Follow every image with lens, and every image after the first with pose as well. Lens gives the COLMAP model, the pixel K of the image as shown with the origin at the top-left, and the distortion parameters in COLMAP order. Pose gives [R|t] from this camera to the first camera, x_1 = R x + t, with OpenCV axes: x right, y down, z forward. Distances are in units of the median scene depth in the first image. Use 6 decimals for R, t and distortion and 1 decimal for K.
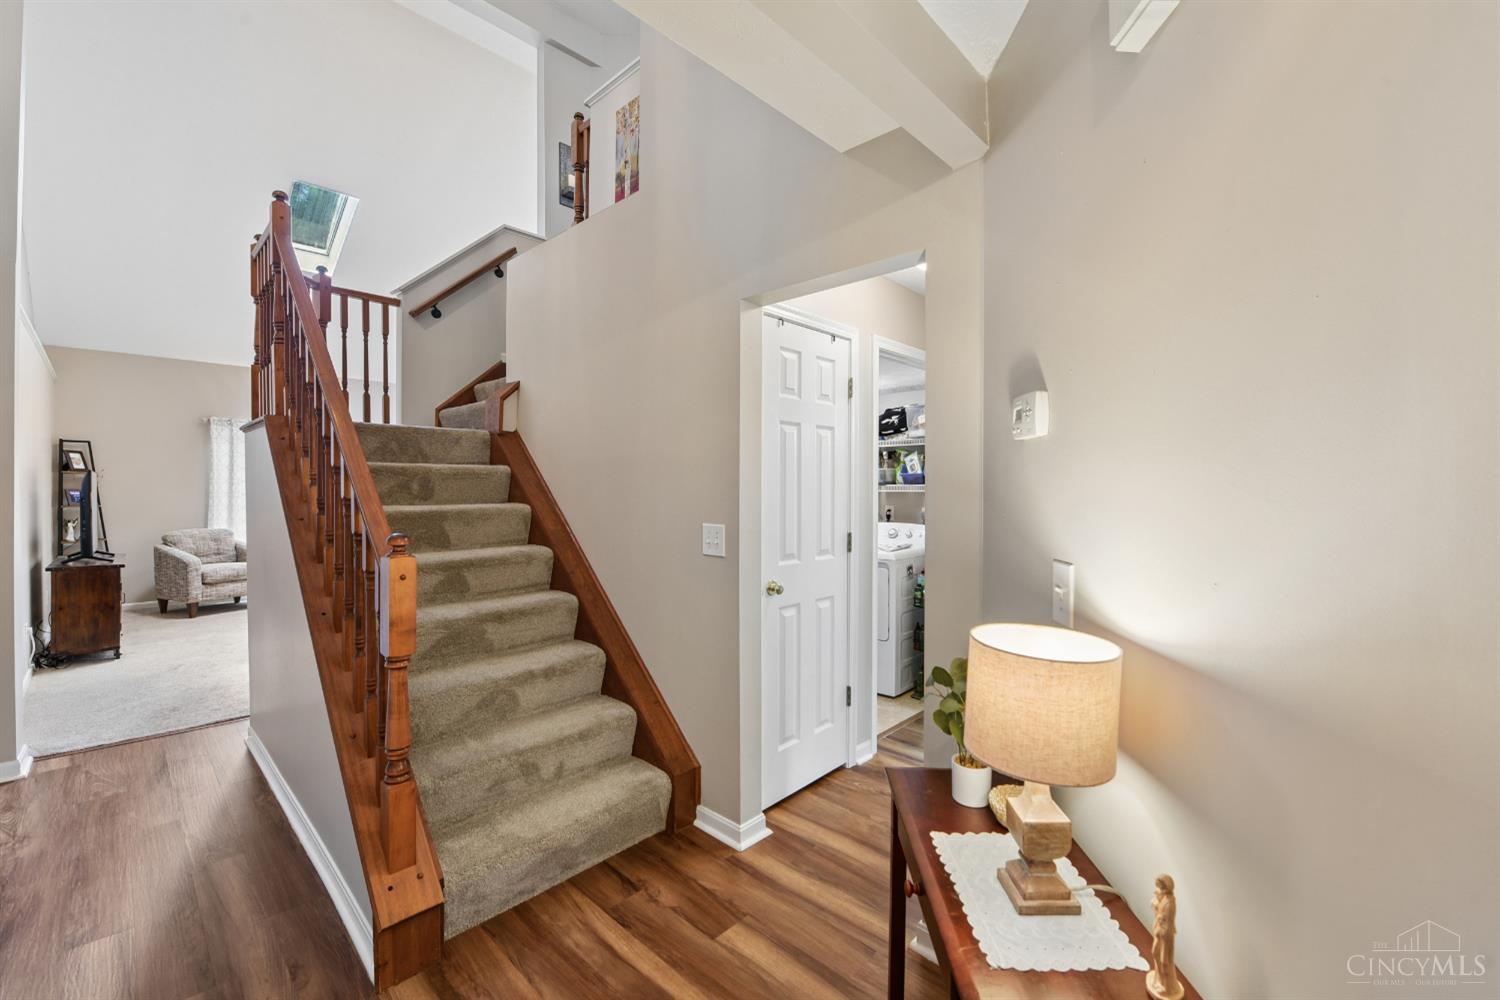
lens RADIAL K [[614.4, 0, 770.0], [0, 614.4, 492.9], [0, 0, 1]] dist [-0.008383, -0.005029]
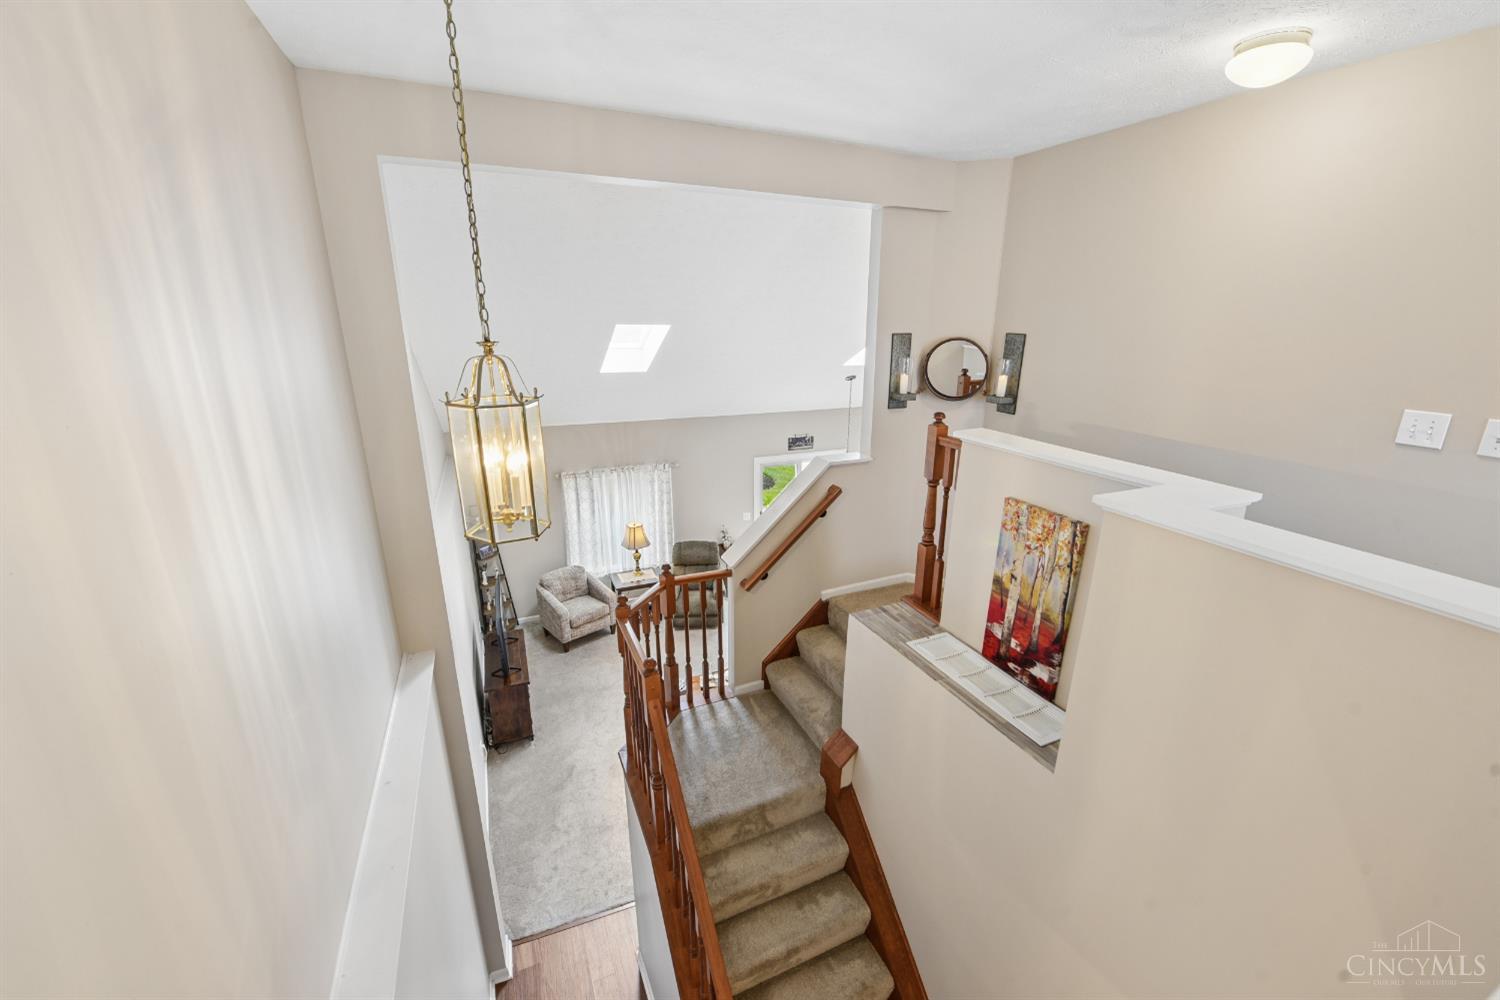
lens RADIAL K [[606.2, 0, 758.6], [0, 606.2, 502.7], [0, 0, 1]] dist [-0.019435, -0.000352]
pose [[0.917822, 0.120302, -0.378325, -0.137351], [-0.007438, 0.958023, 0.286593, -0.460046], [0.396922, -0.260228, 0.880190, 0.122560]]
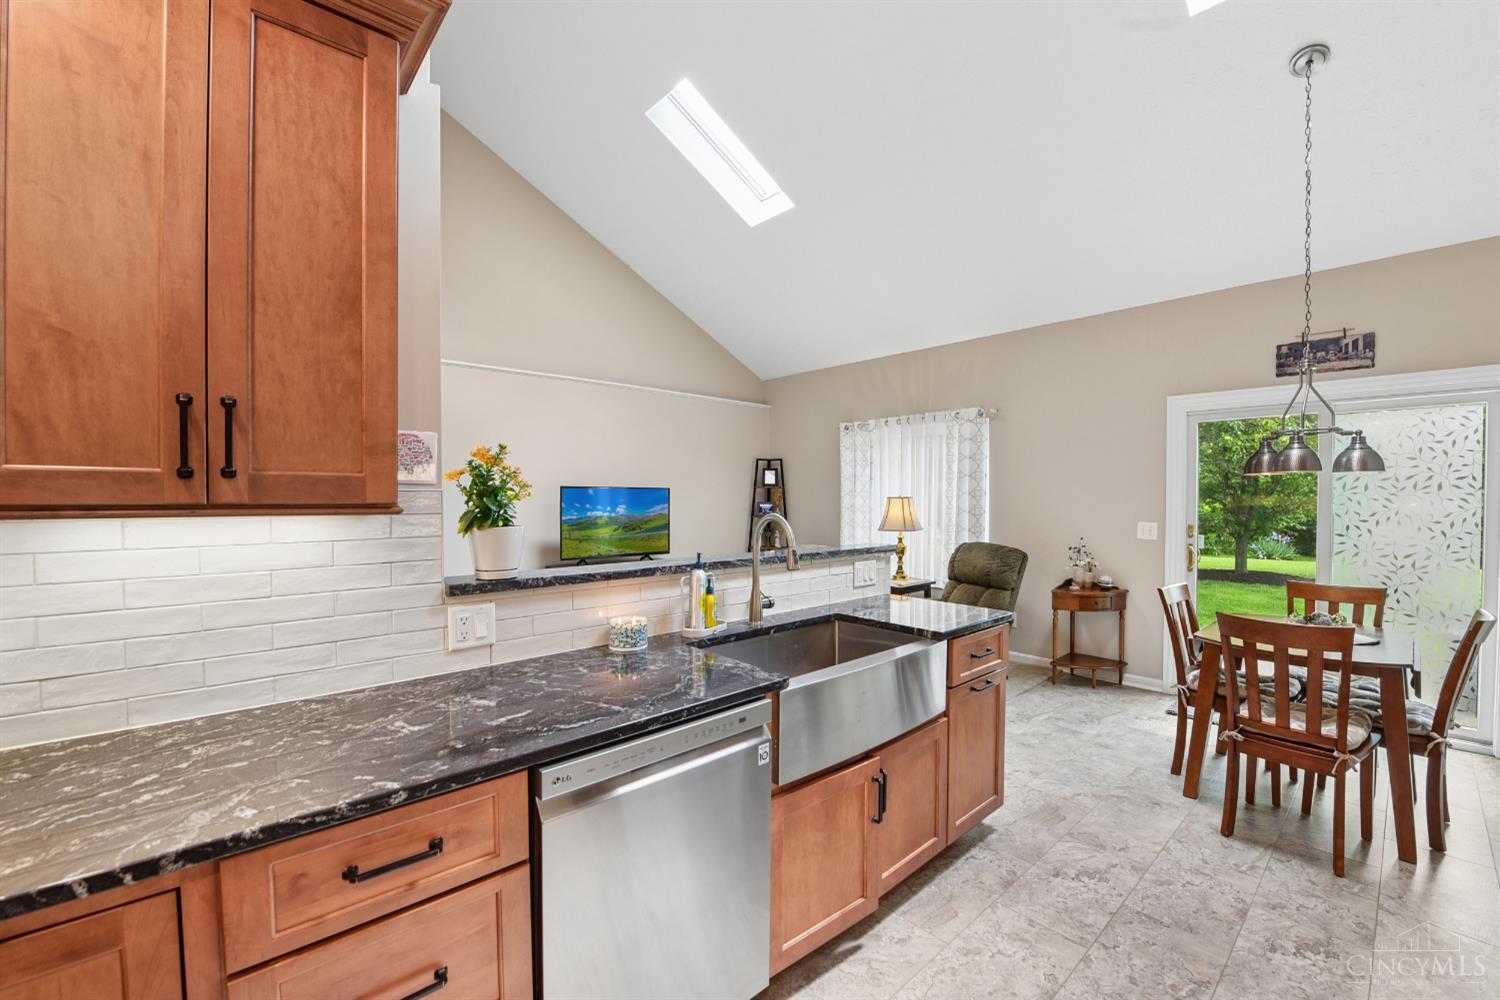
lens RADIAL K [[602.5, 0, 760.5], [0, 602.5, 511.3], [0, 0, 1]] dist [-0.010974, -0.003038]
pose [[-0.088367, 0.025777, -0.995754, -0.013107], [-0.011709, 0.999569, 0.026914, -0.018439], [0.996019, 0.014038, -0.088027, 1.078478]]
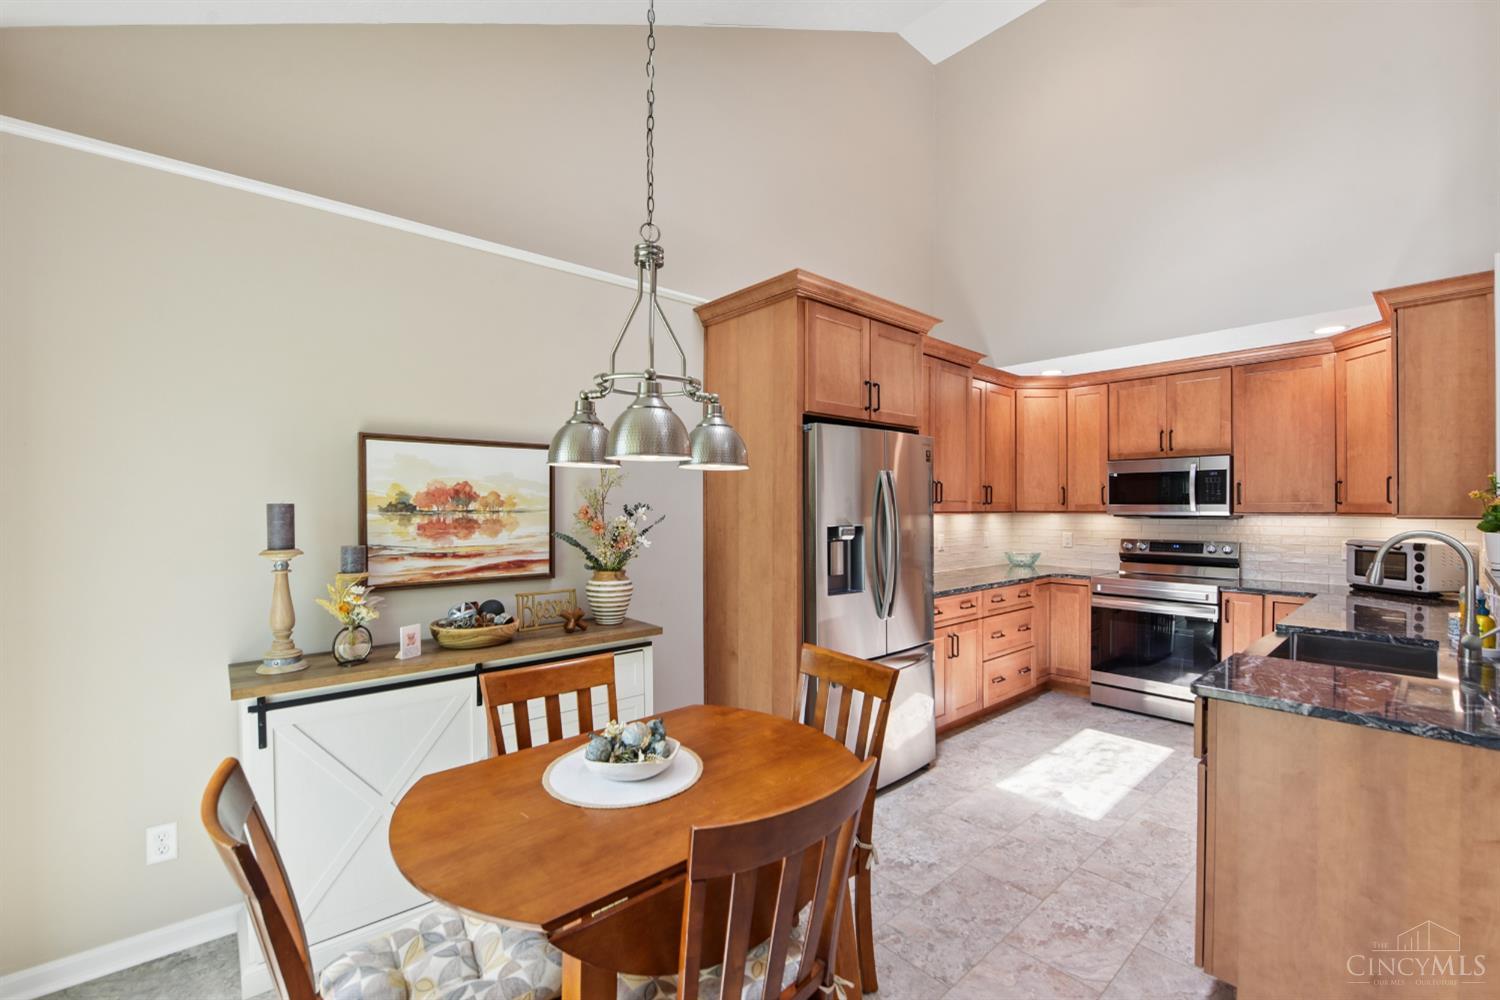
lens RADIAL K [[633.4, 0, 752.5], [0, 633.4, 500.7], [0, 0, 1]] dist [-0.015894, -0.000139]
pose [[0.103163, 0.010849, 0.994605, -0.722419], [0.007694, 0.999902, -0.011704, -0.022479], [-0.994635, 0.008860, 0.103069, 1.374970]]
